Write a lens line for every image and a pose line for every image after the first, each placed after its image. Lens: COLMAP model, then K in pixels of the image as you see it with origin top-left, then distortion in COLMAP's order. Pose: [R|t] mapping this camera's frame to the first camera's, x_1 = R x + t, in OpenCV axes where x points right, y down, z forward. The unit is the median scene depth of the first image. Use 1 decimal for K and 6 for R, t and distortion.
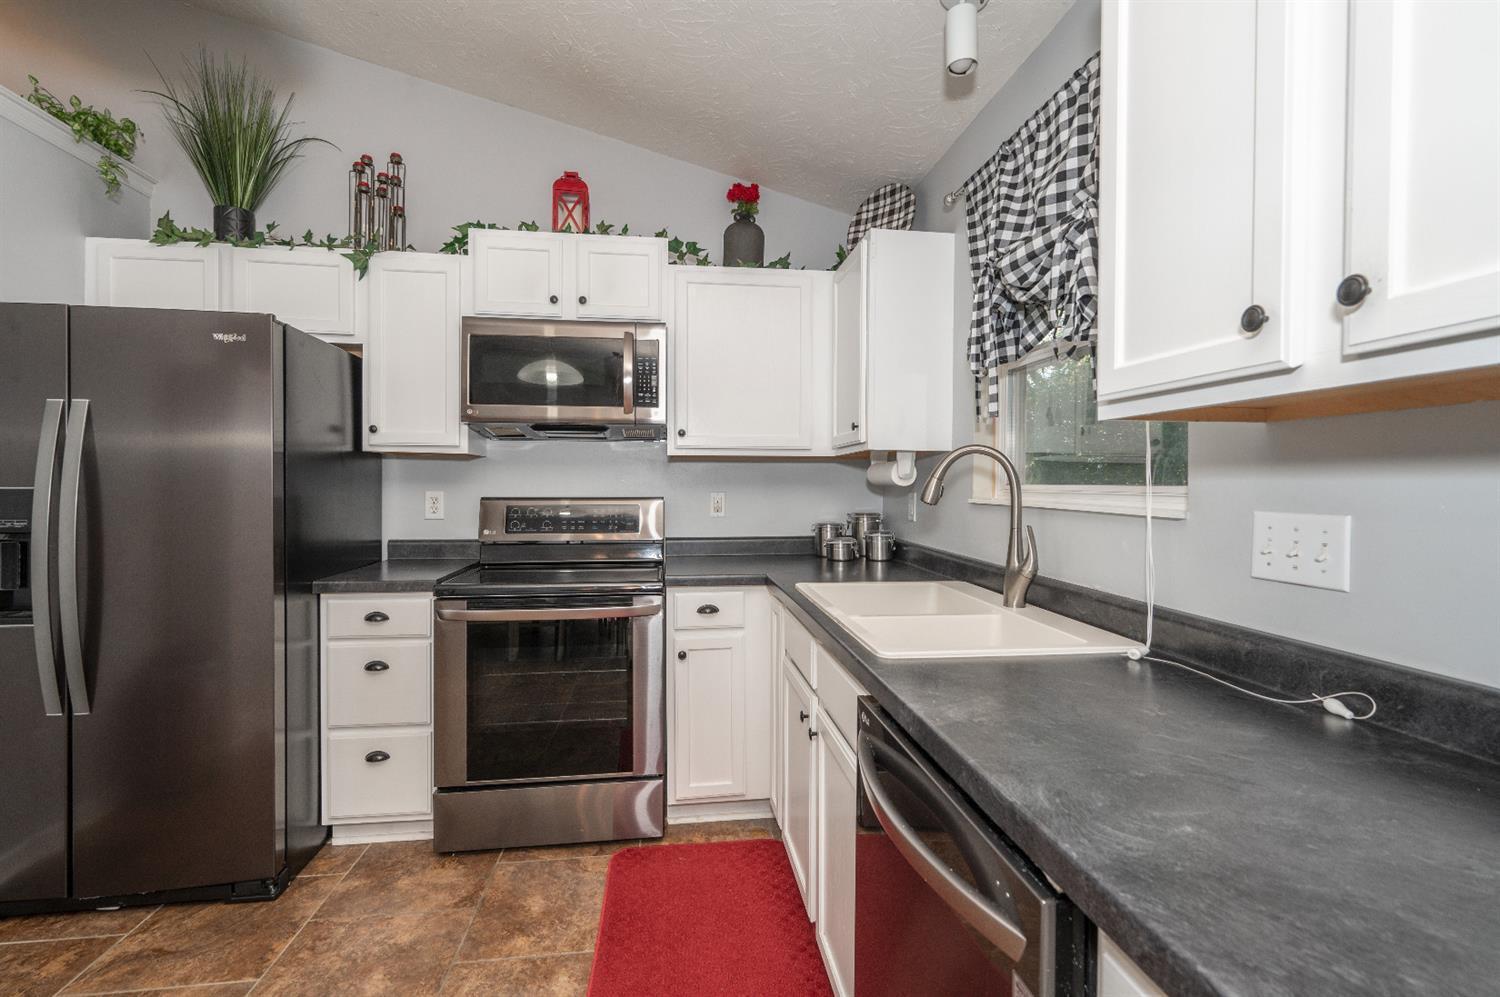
lens RADIAL K [[665.8, 0, 750.5], [0, 665.8, 489.8], [0, 0, 1]] dist [-0.001708, 0.000175]
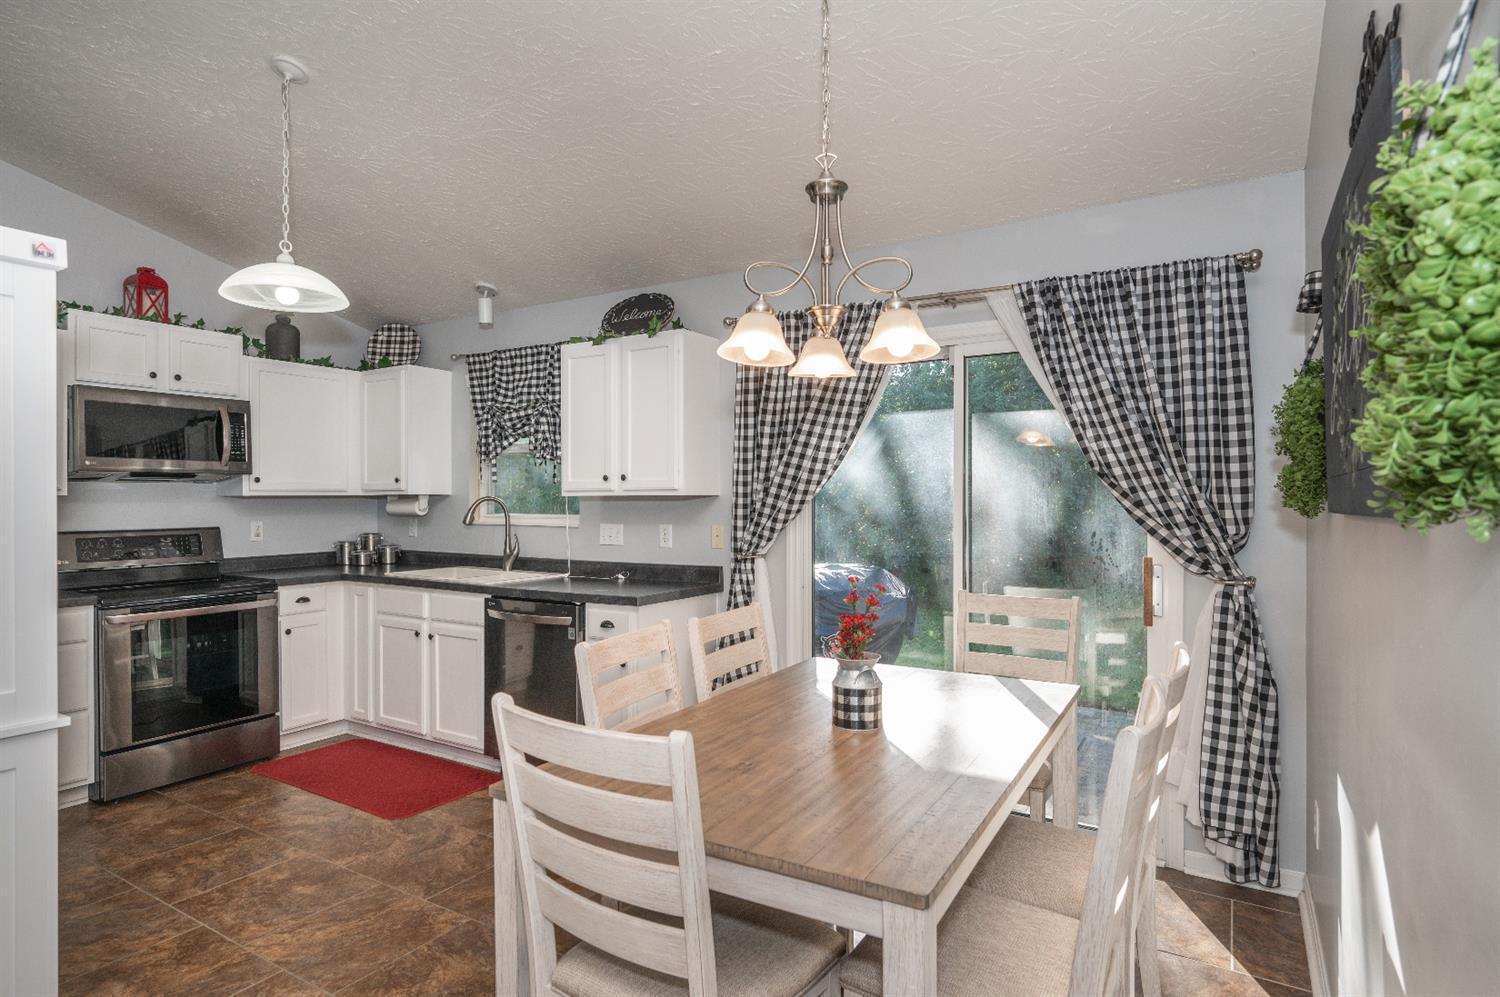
lens RADIAL K [[797.9, 0, 749.6], [0, 797.9, 499.6], [0, 0, 1]] dist [-0.001283, -0.000224]
pose [[0.624446, -0.007129, 0.781036, -0.884580], [0.012712, 0.999919, -0.001037, -0.034858], [-0.780965, 0.010576, 0.624486, -0.967924]]
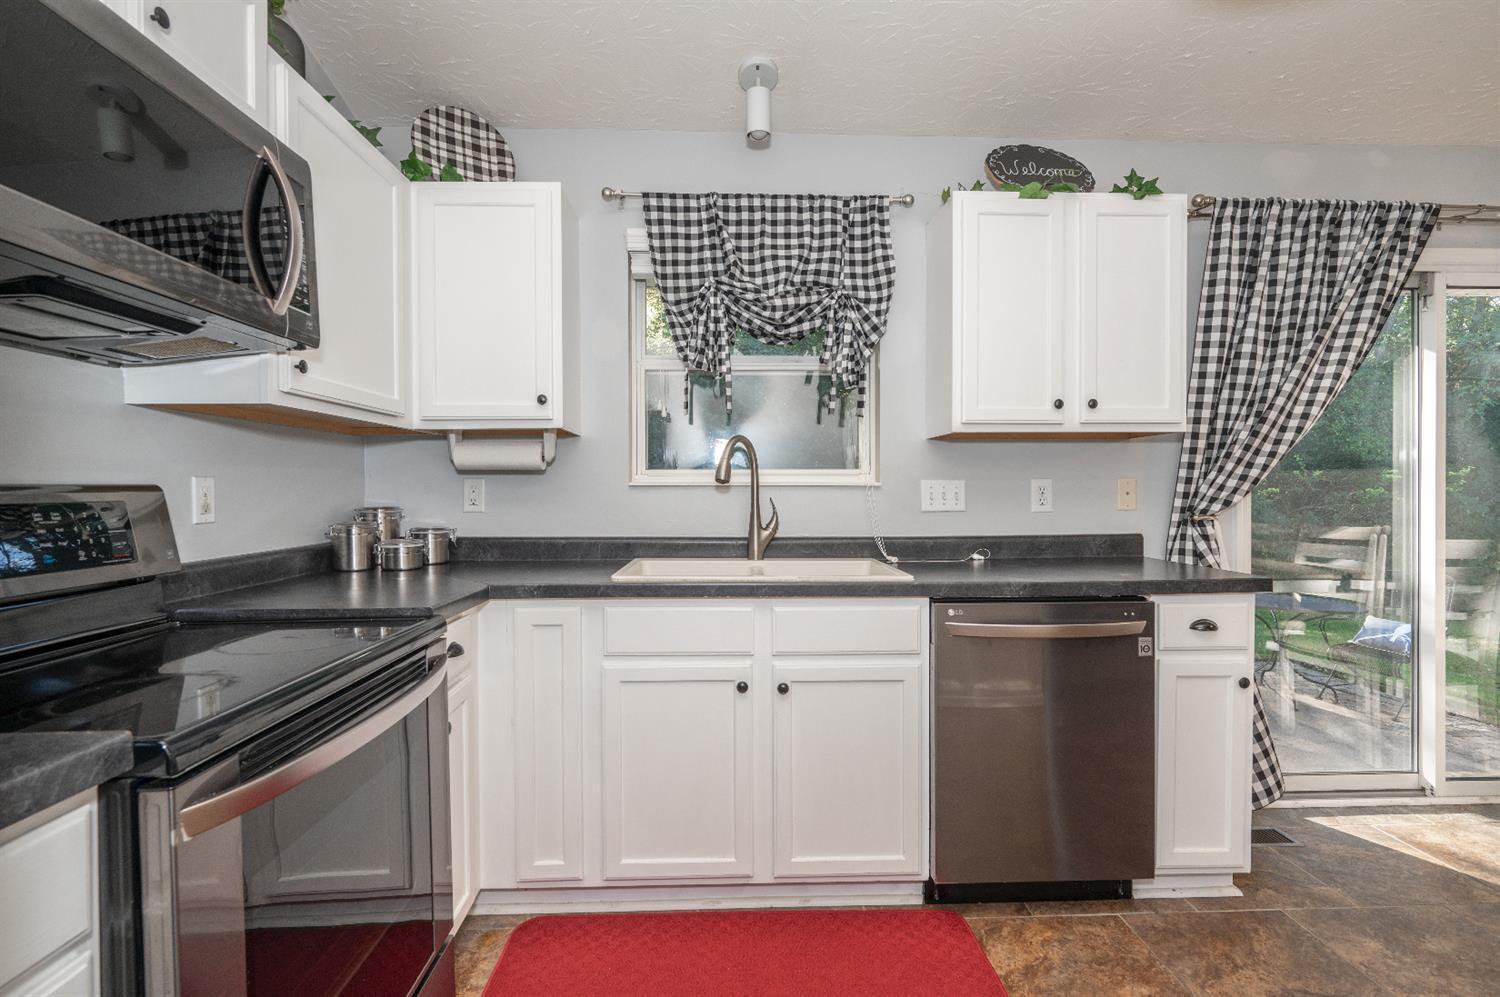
lens RADIAL K [[705.4, 0, 750.1], [0, 705.4, 500.7], [0, 0, 1]] dist [-0.003621, -0.000082]
pose [[0.094982, -0.018076, 0.995315, -0.765789], [0.013499, 0.999767, 0.016869, 0.026061], [-0.995387, 0.011833, 0.095204, 0.668589]]
